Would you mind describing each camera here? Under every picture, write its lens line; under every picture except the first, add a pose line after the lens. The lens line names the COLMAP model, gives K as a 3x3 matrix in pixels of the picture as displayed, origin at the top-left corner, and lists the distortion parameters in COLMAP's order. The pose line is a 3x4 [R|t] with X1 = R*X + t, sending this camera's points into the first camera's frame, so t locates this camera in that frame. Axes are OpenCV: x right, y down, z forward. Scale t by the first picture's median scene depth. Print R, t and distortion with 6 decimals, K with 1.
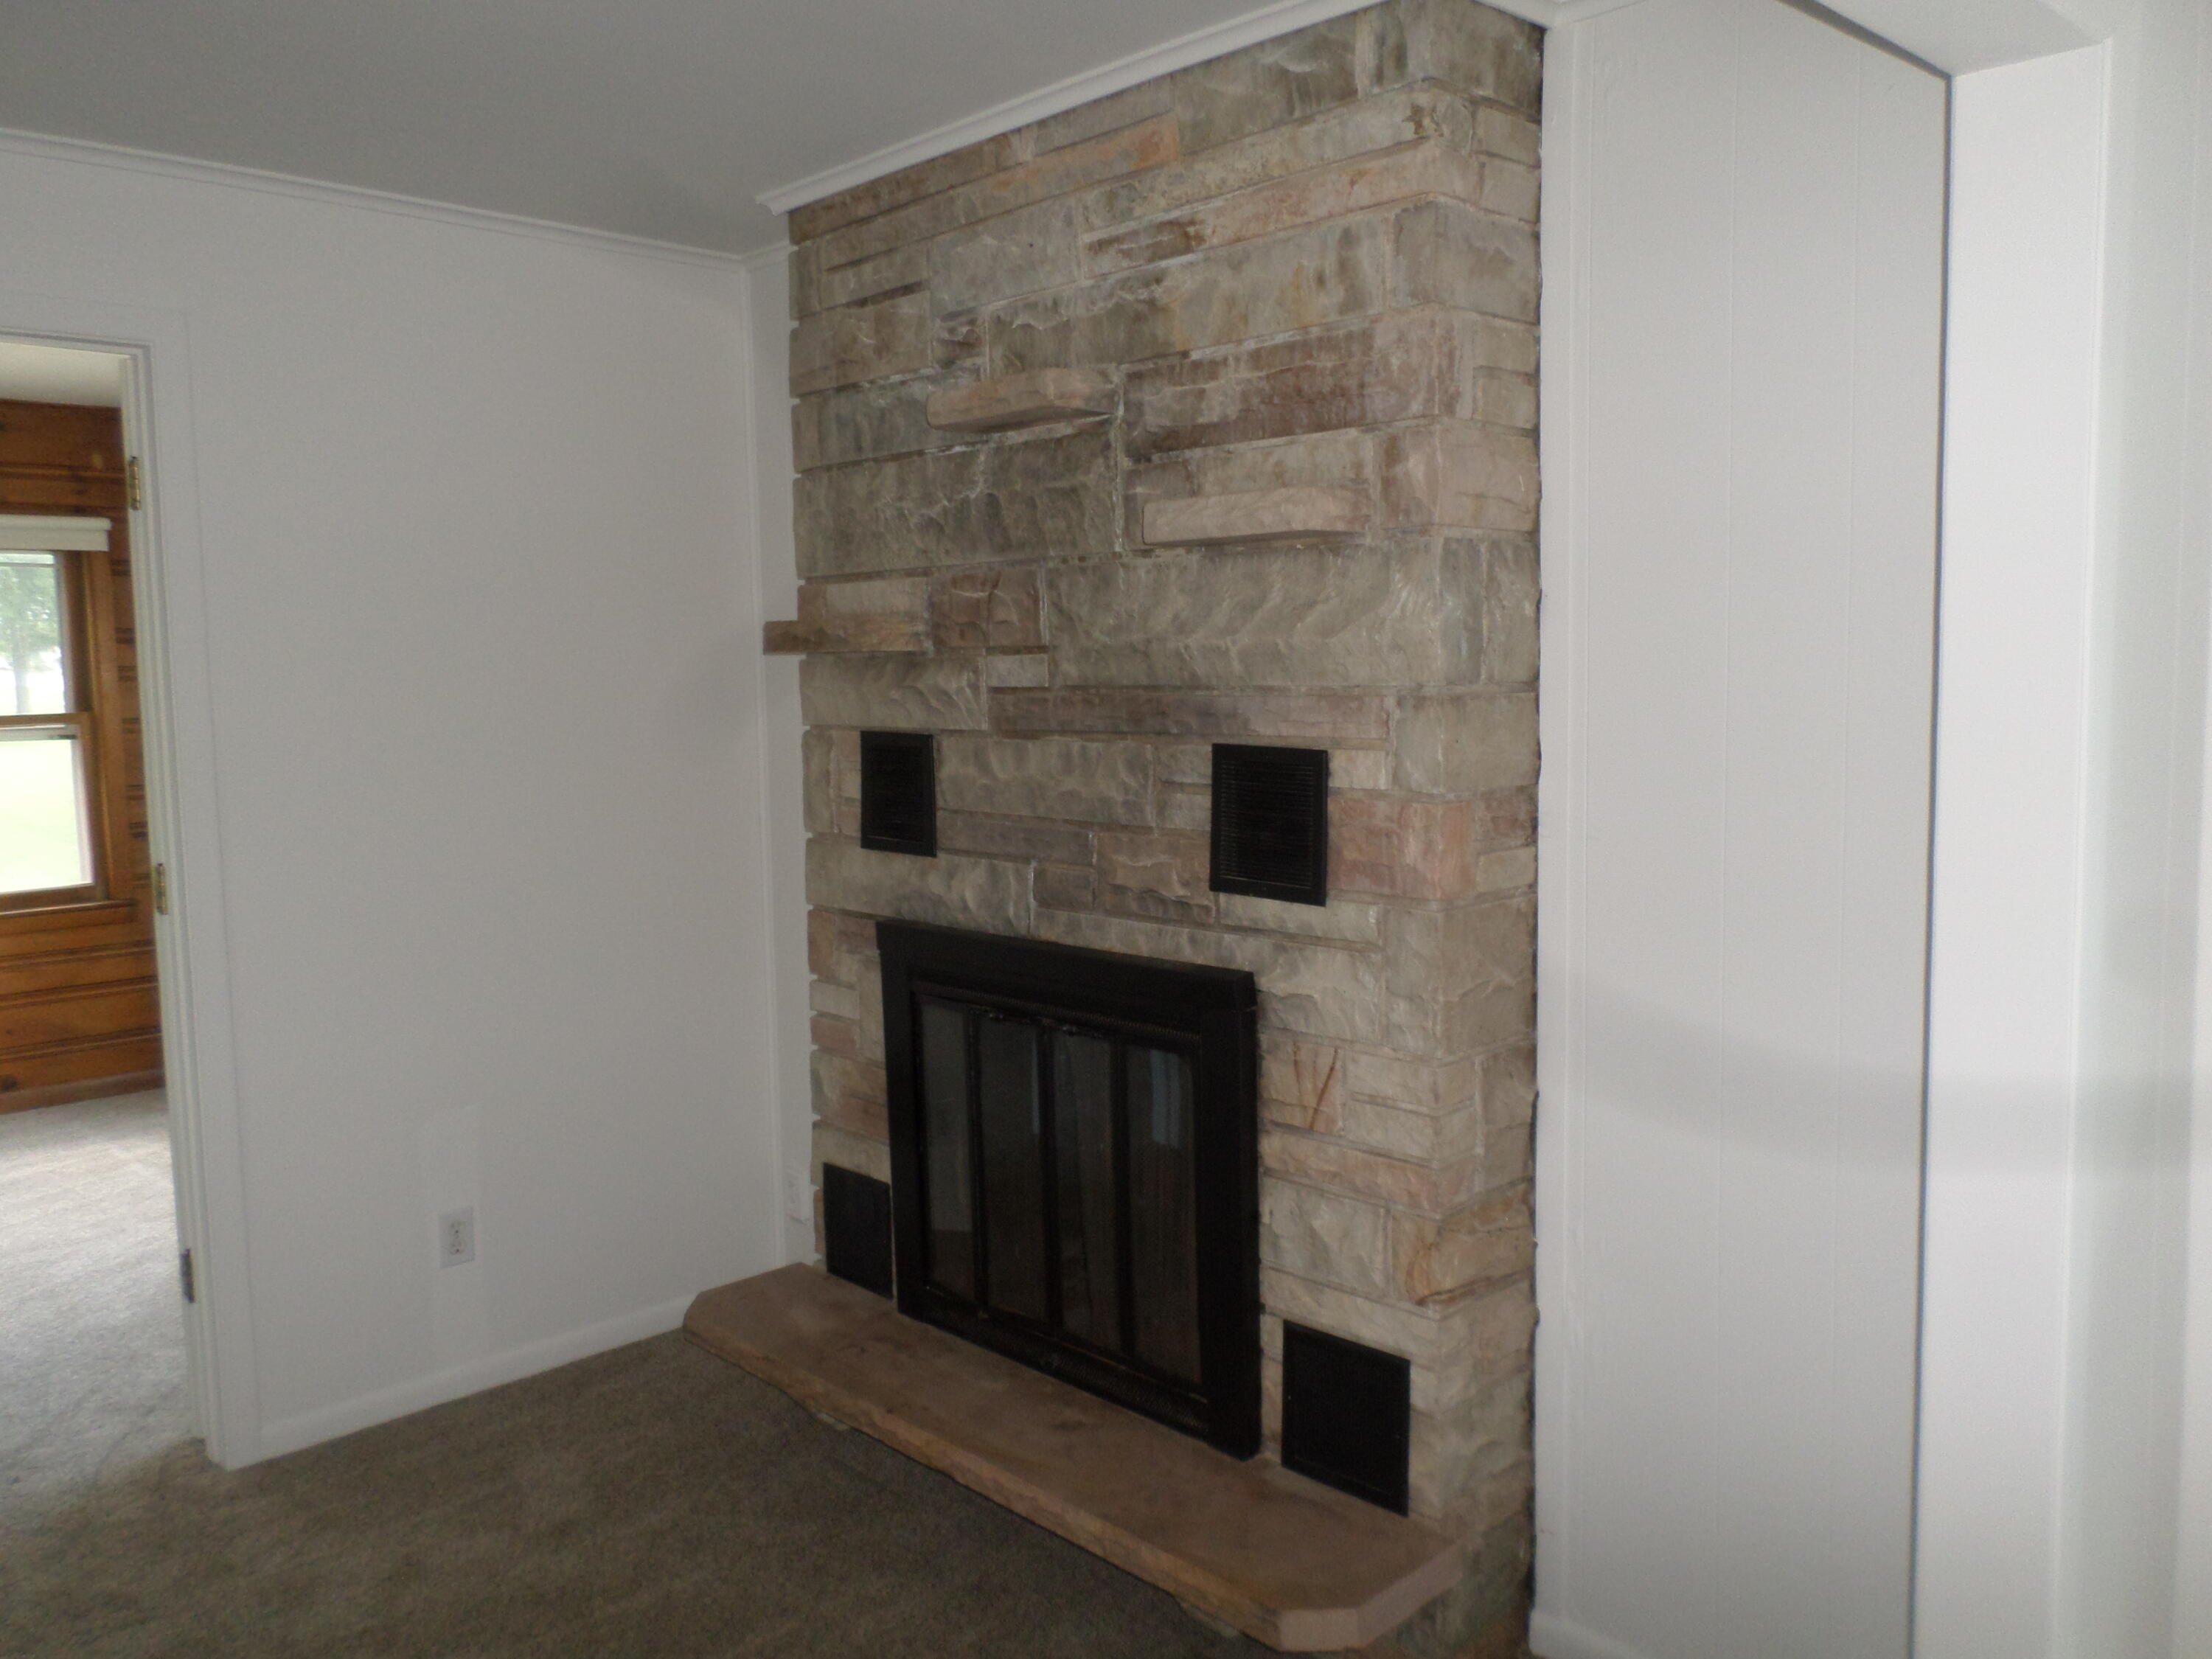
lens RADIAL K [[1689.6, 0, 1098.2], [0, 1689.6, 815.3], [0, 0, 1]] dist [0.005755, -0.025892]
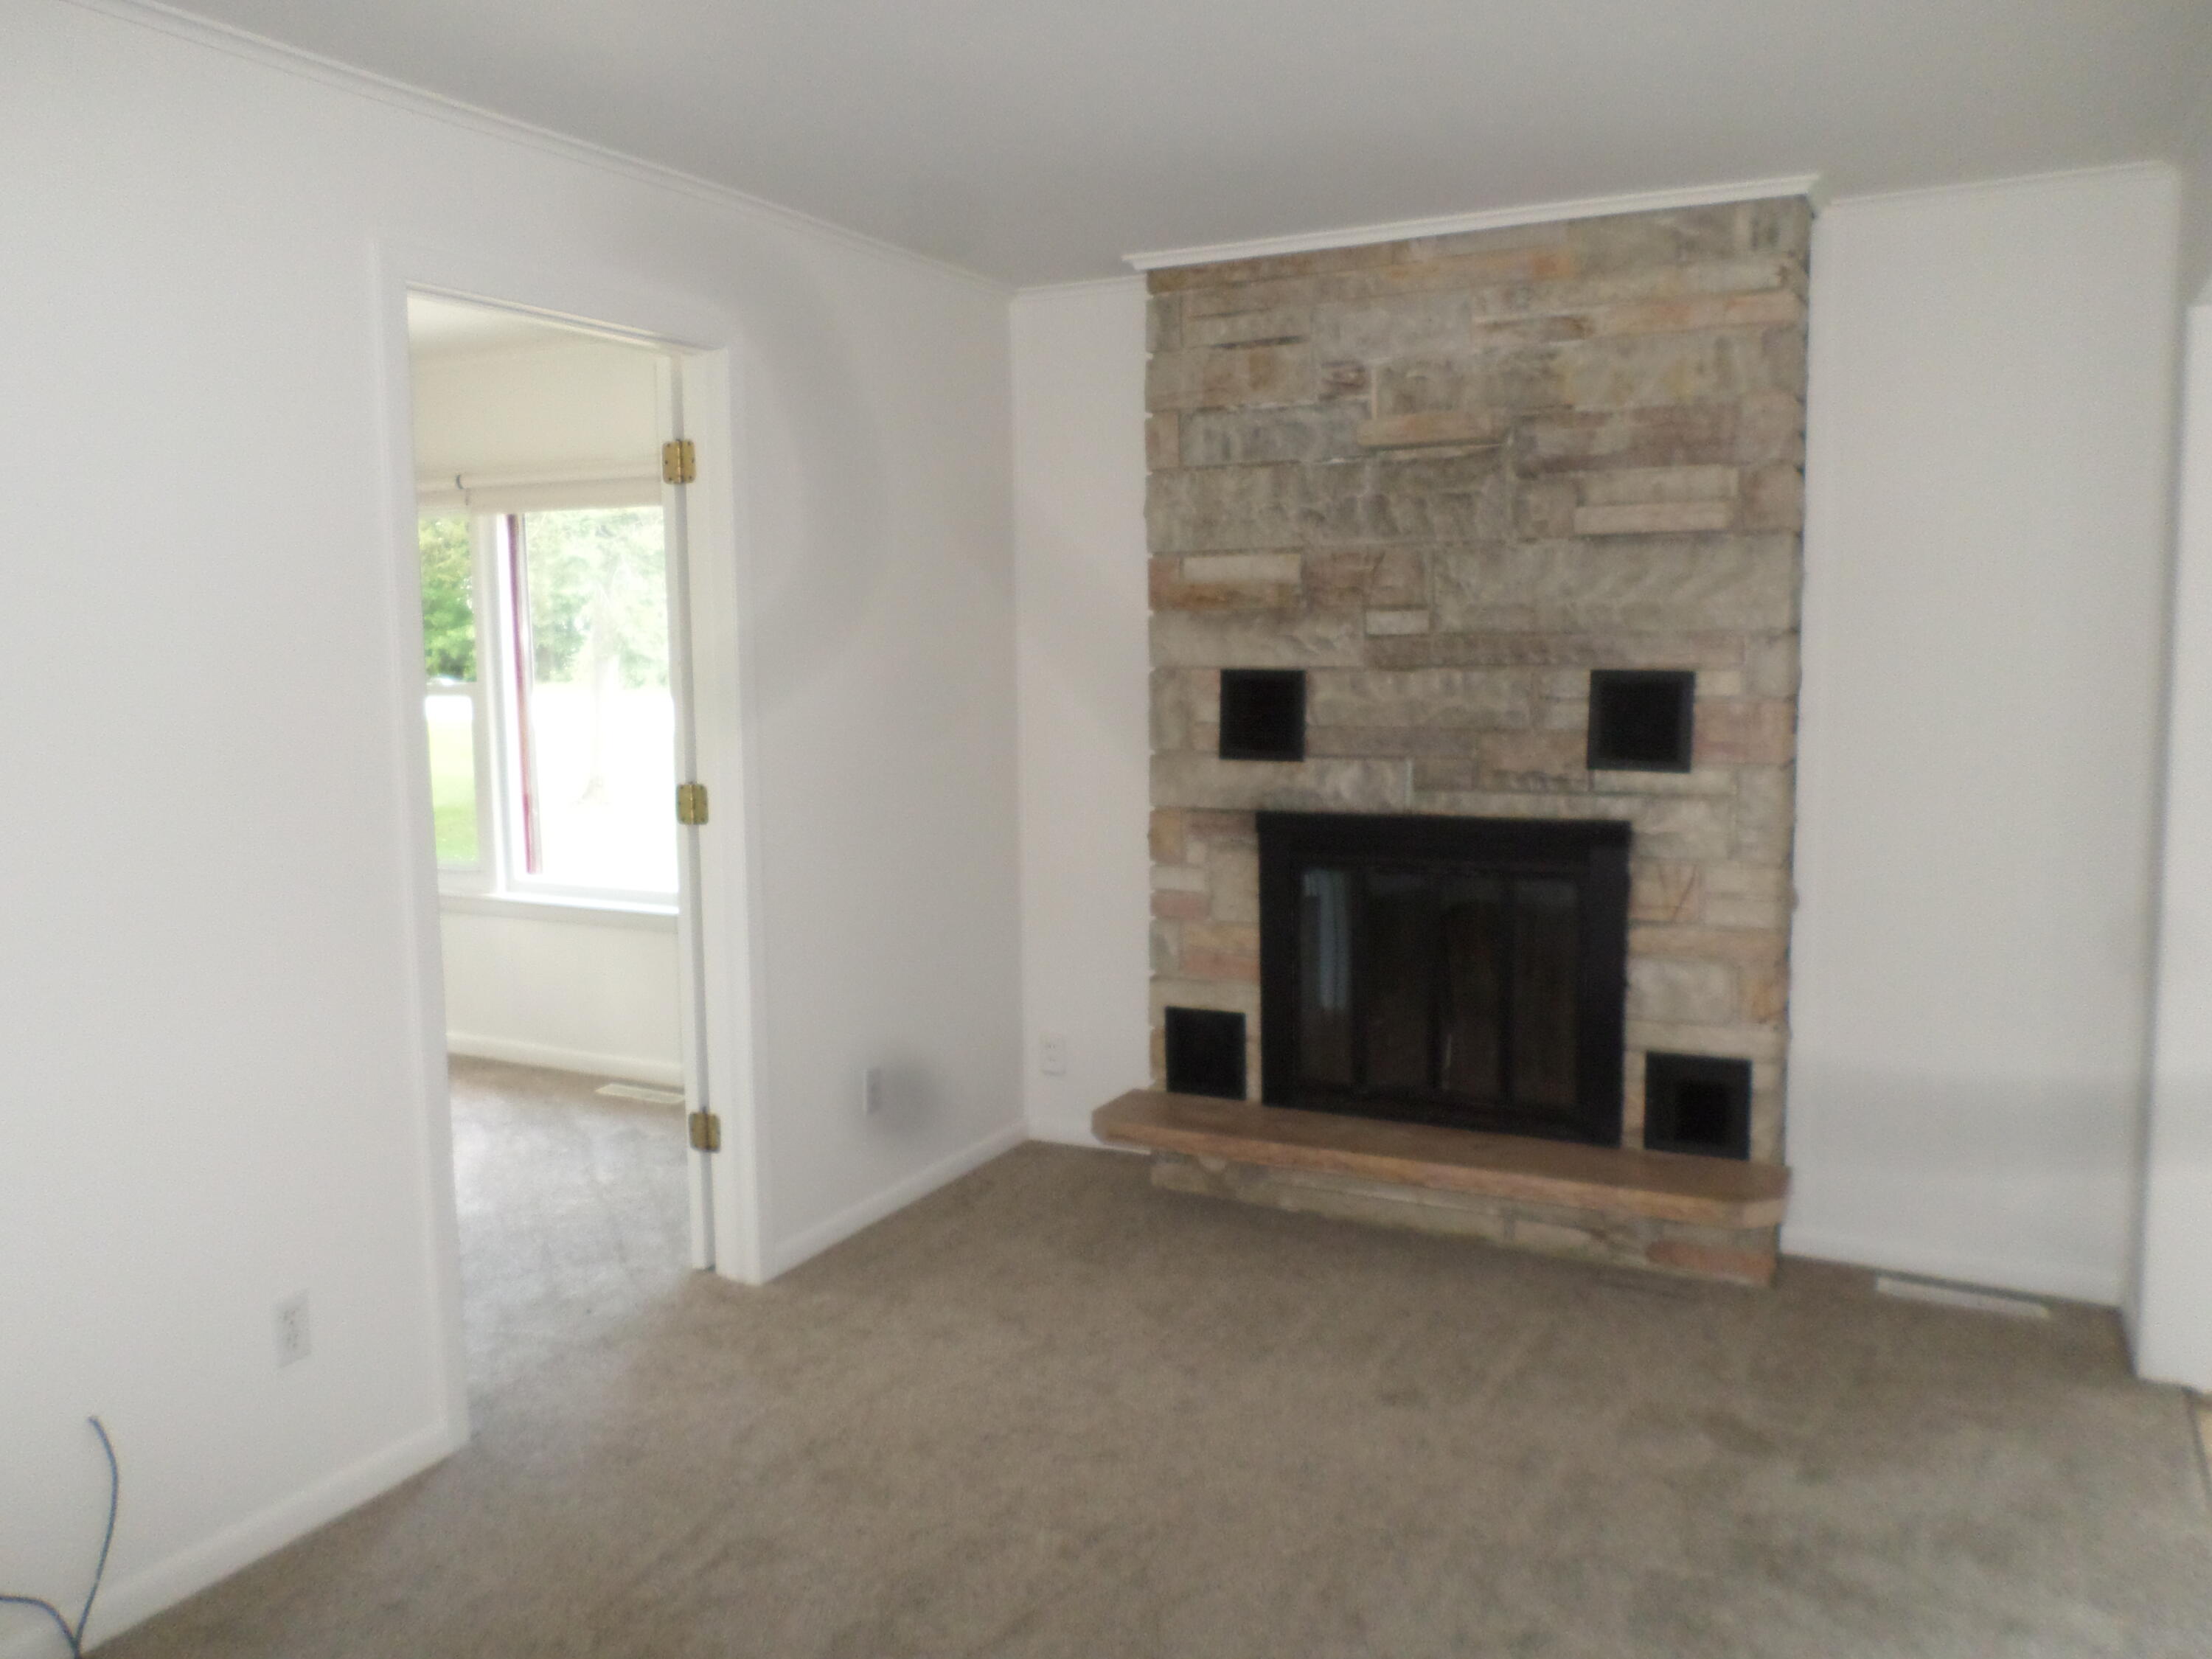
lens RADIAL K [[1689.6, 0, 1098.2], [0, 1689.6, 815.3], [0, 0, 1]] dist [0.005755, -0.025892]
pose [[0.949693, -0.029675, 0.311773, -0.750914], [0.026548, 0.999546, 0.014273, 0.048919], [-0.312055, -0.005278, 0.950049, -0.259343]]
